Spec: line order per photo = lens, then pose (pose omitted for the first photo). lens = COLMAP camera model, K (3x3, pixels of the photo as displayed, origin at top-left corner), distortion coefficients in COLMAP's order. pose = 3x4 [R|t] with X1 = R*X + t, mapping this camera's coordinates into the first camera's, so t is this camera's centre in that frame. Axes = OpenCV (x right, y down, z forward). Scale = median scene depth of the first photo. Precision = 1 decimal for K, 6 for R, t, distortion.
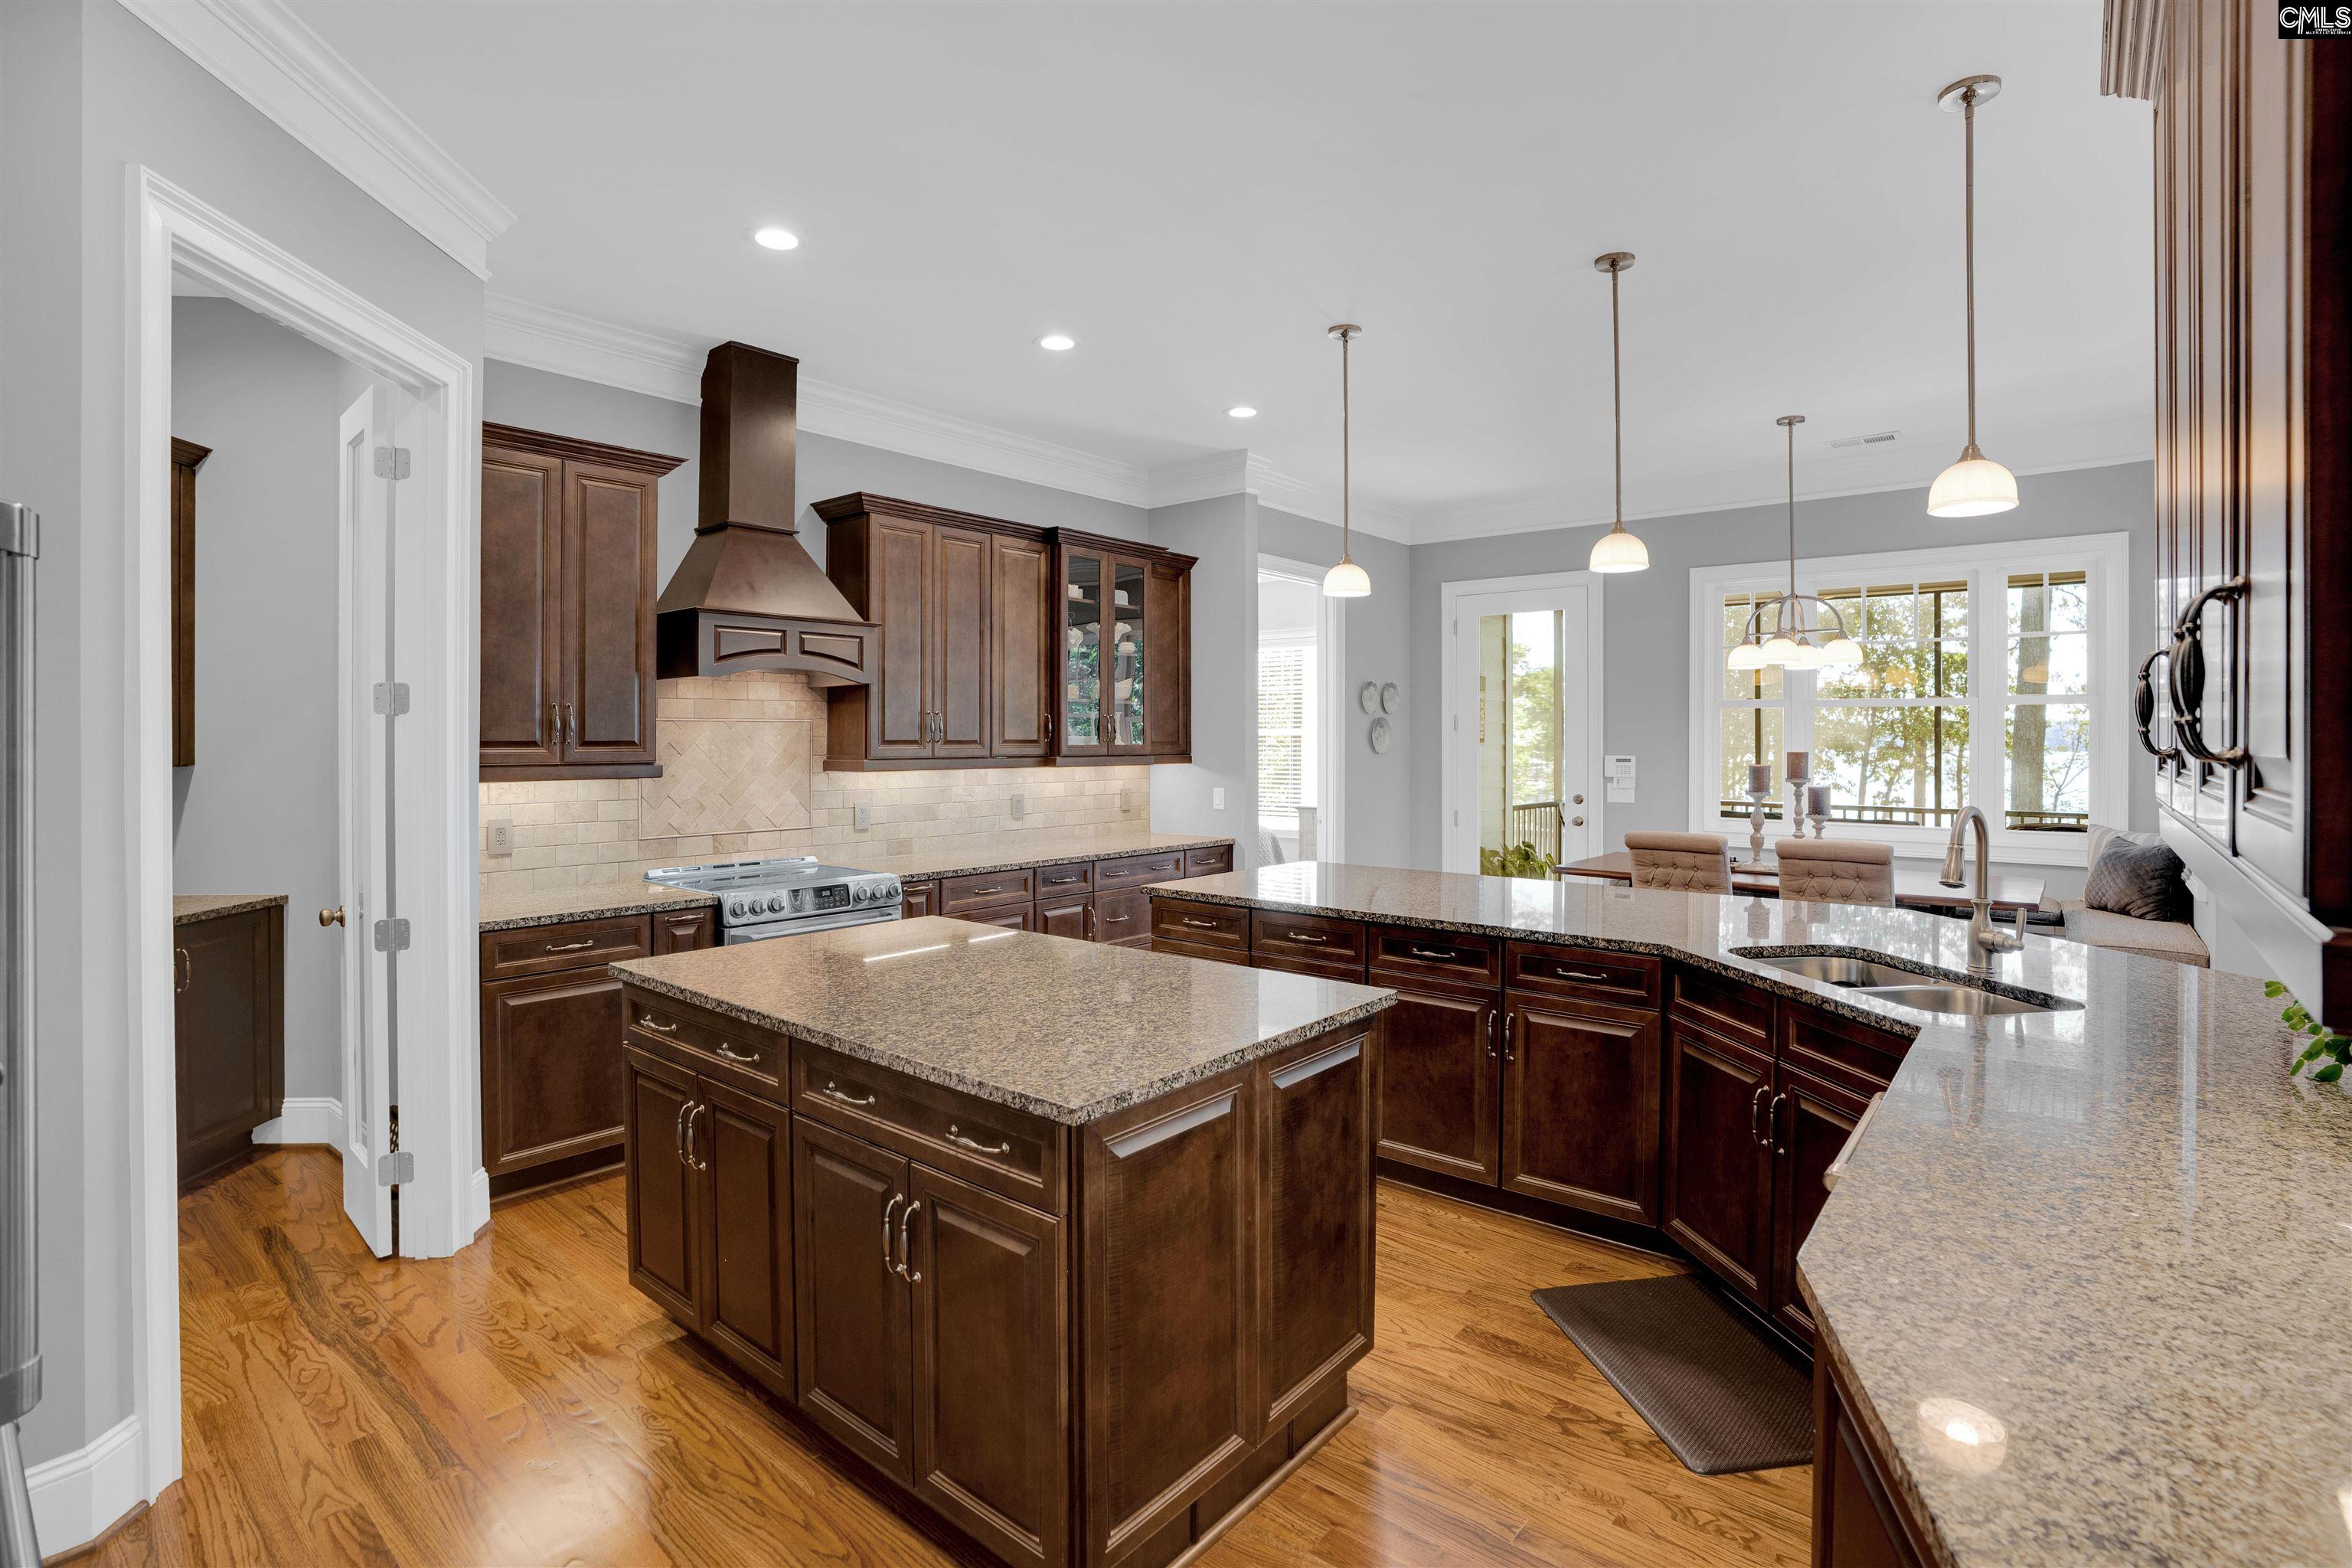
lens RADIAL K [[1092.9, 0, 1173.6], [0, 1092.9, 748.3], [0, 0, 1]] dist [-0.031741, 0.000216]
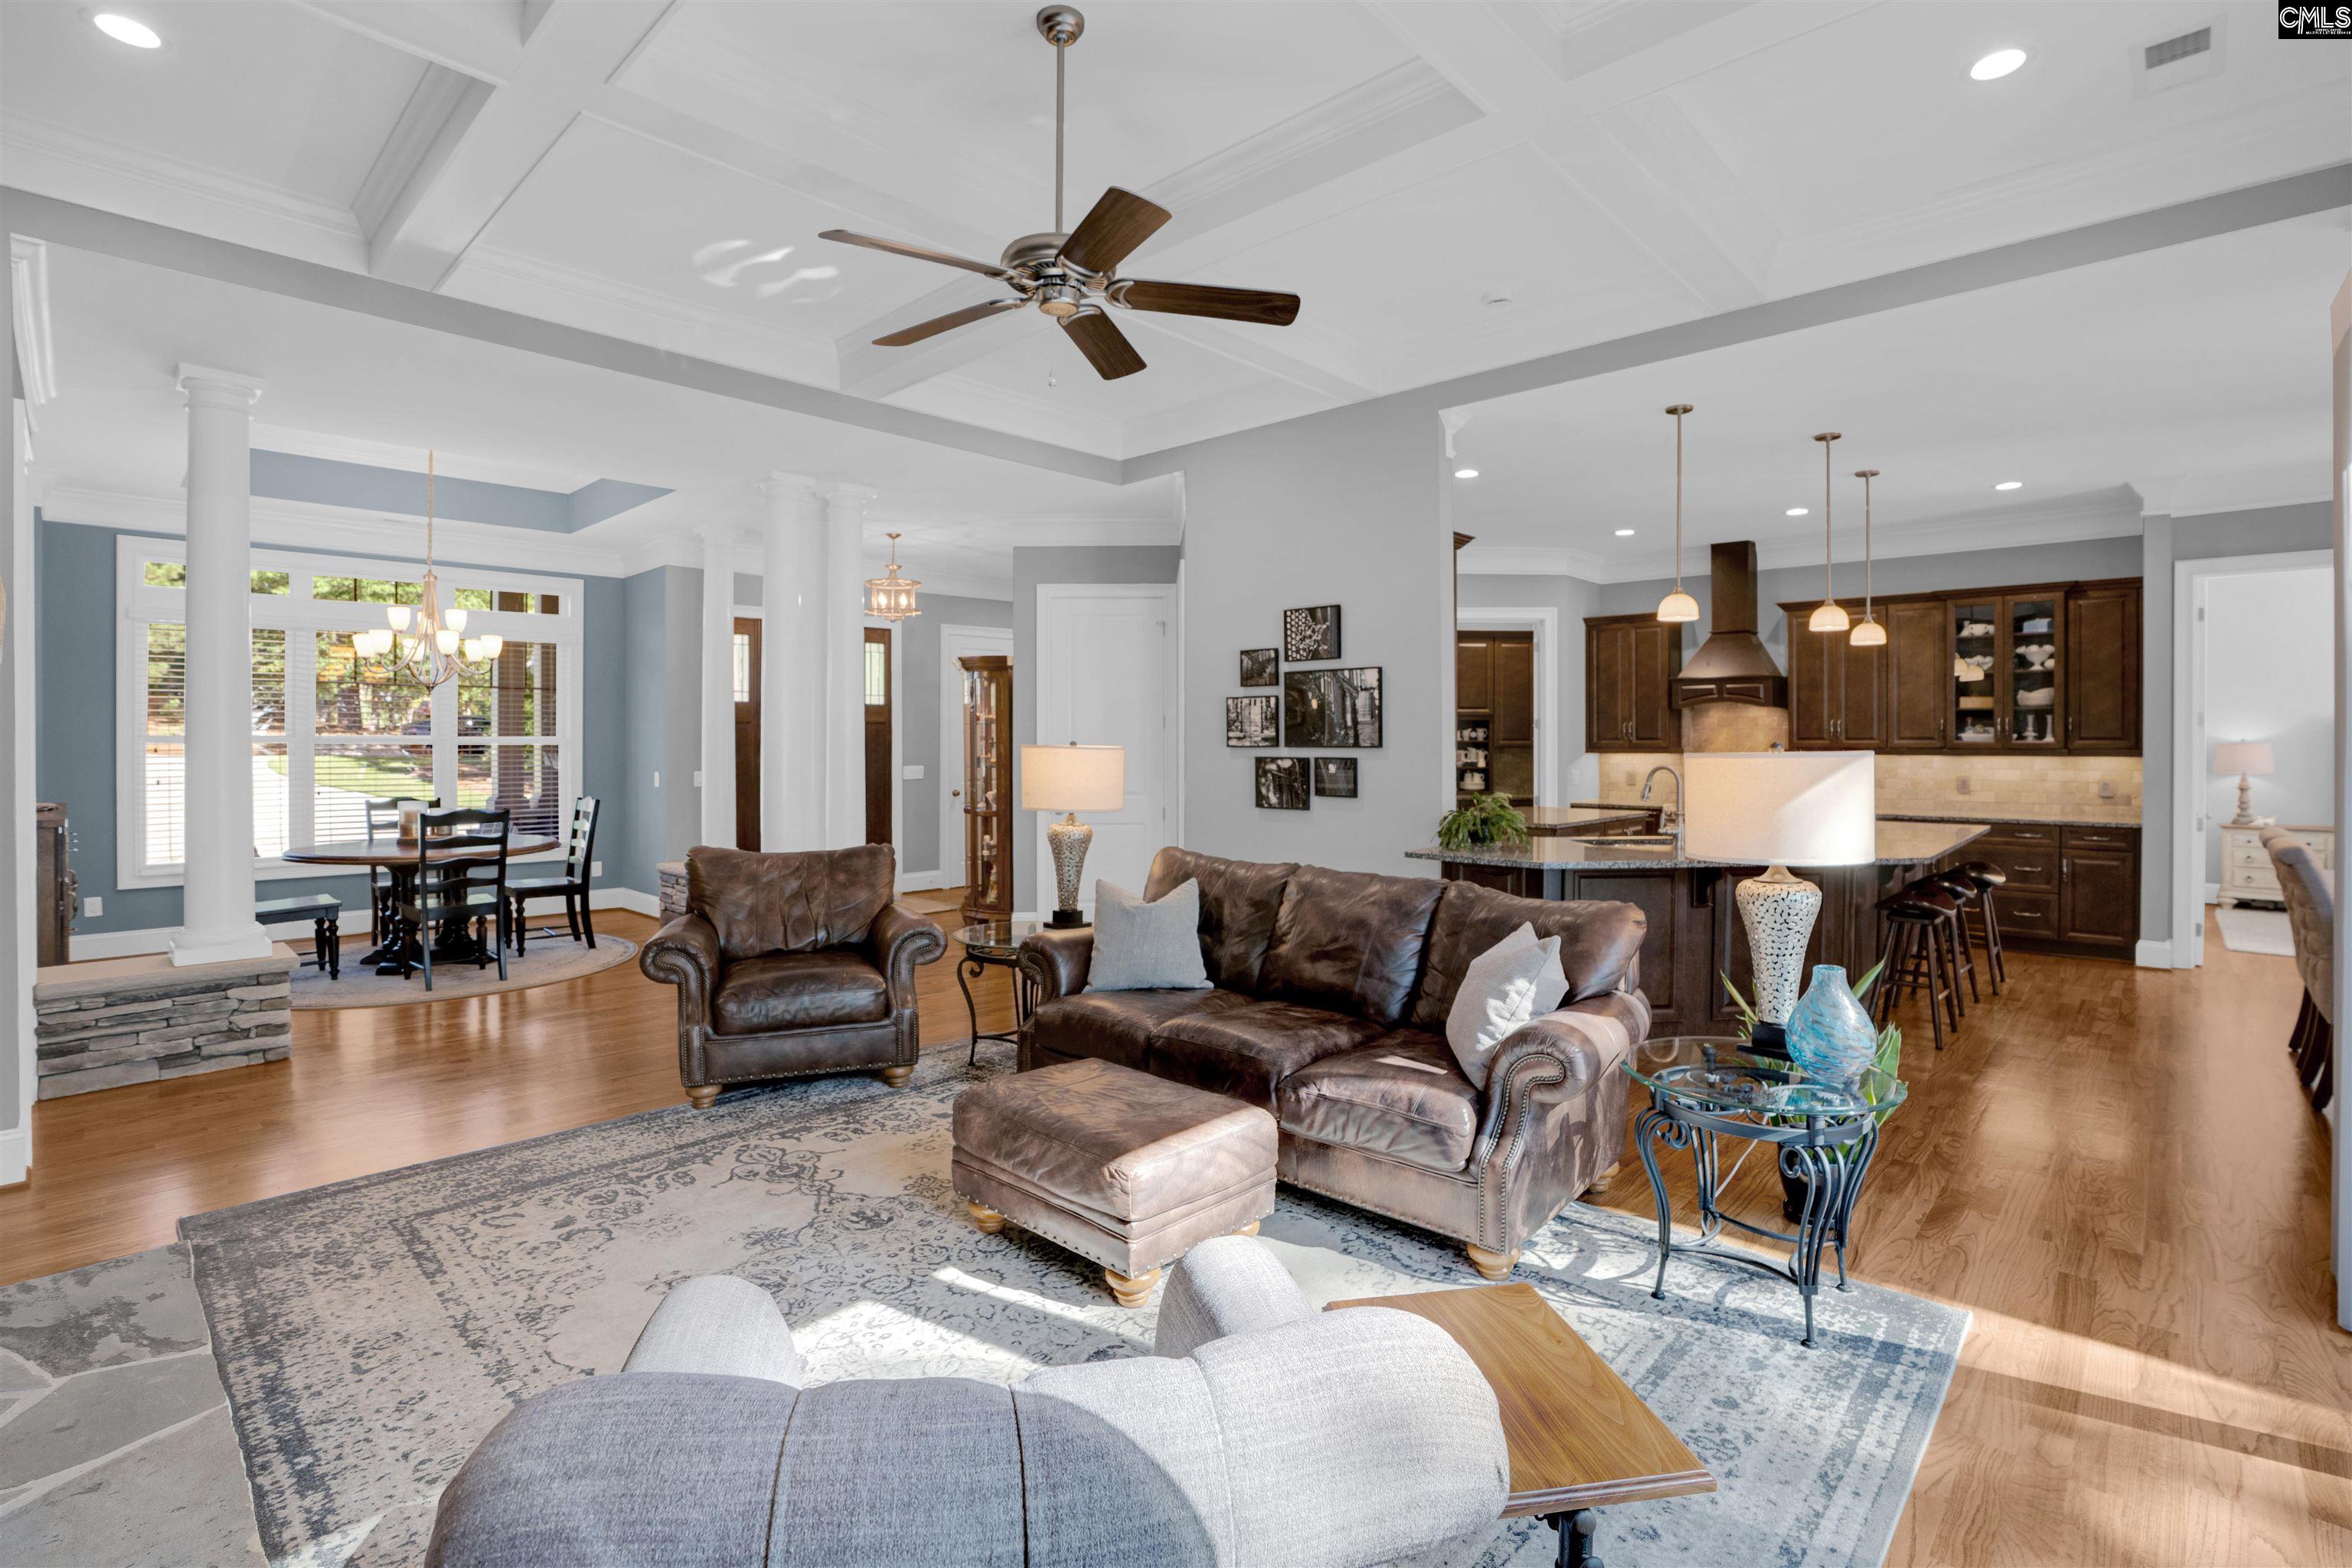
lens RADIAL K [[1080.9, 0, 1142.5], [0, 1080.9, 758.7], [0, 0, 1]] dist [-0.041627, -0.000437]
pose [[-0.077387, 0.014672, -0.996893, 1.603483], [-0.007115, 0.999858, 0.015268, 0.008539], [0.996976, 0.008275, -0.077272, 0.066758]]
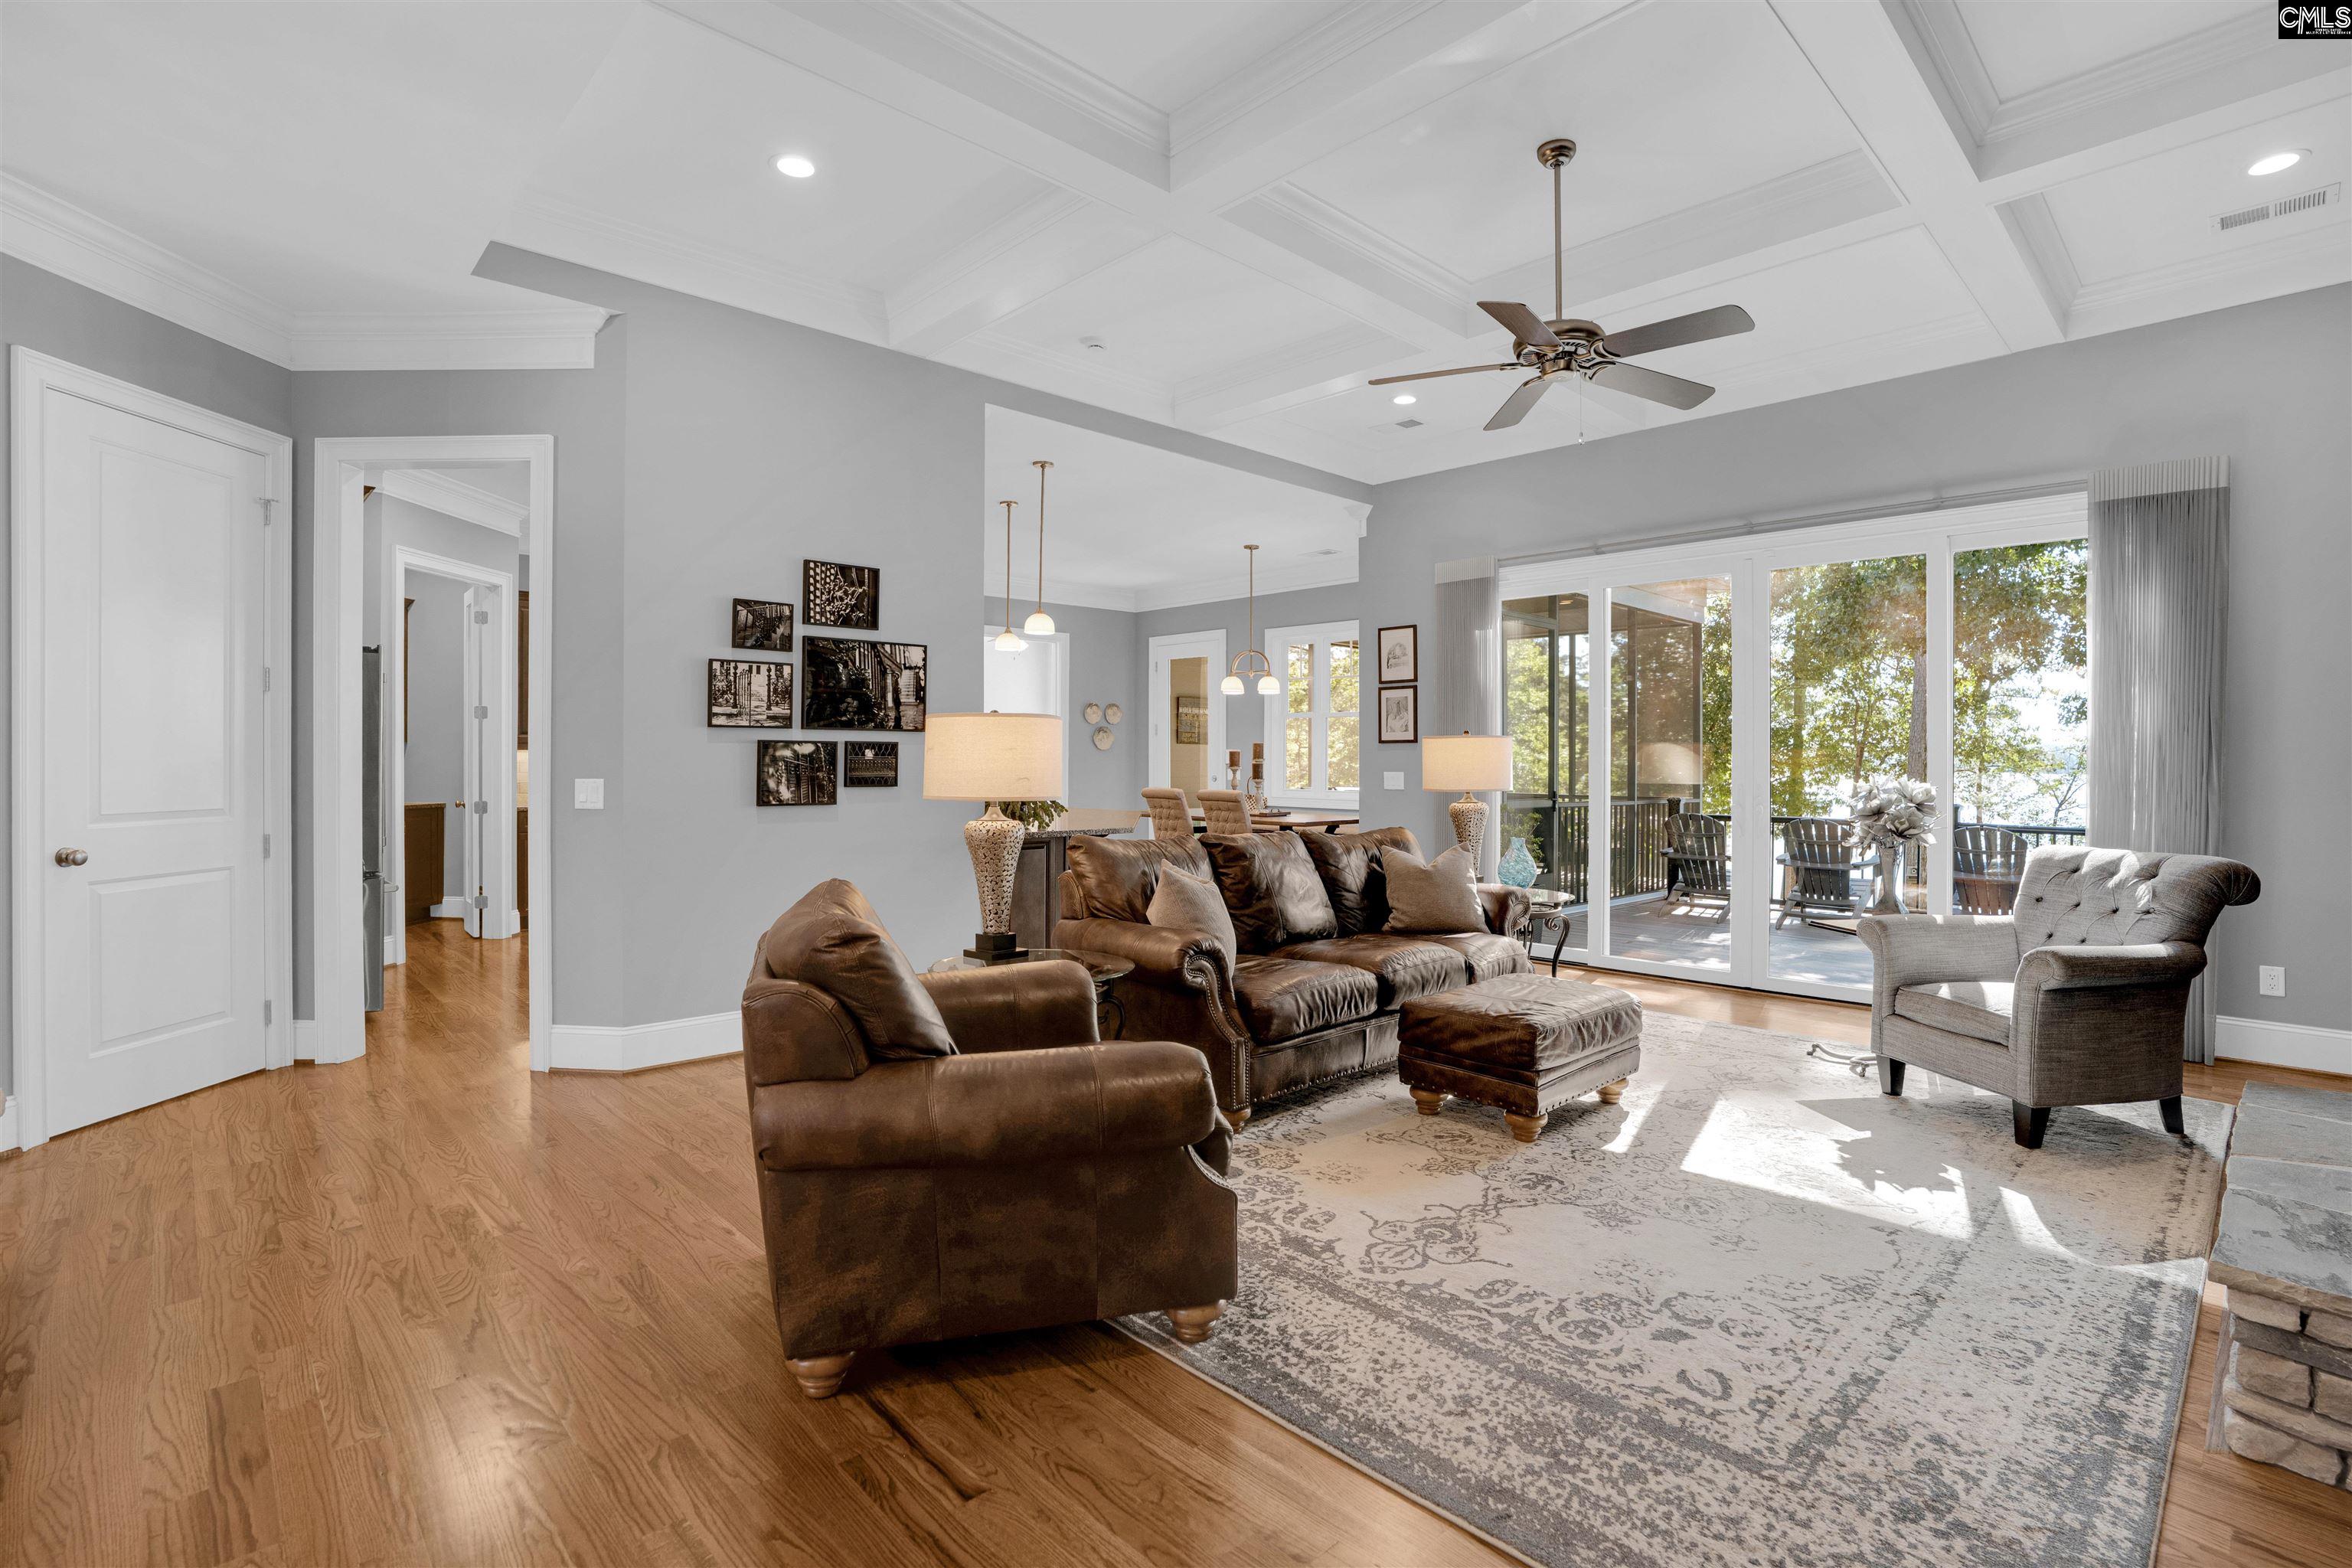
lens RADIAL K [[1108.3, 0, 1195.1], [0, 1108.3, 770.2], [0, 0, 1]] dist [-0.043490, 0.001327]
pose [[0.994120, 0.005326, -0.108149, 0.793852], [-0.005038, 0.999983, 0.002939, 0.048474], [0.108162, -0.002377, 0.994130, -0.885330]]
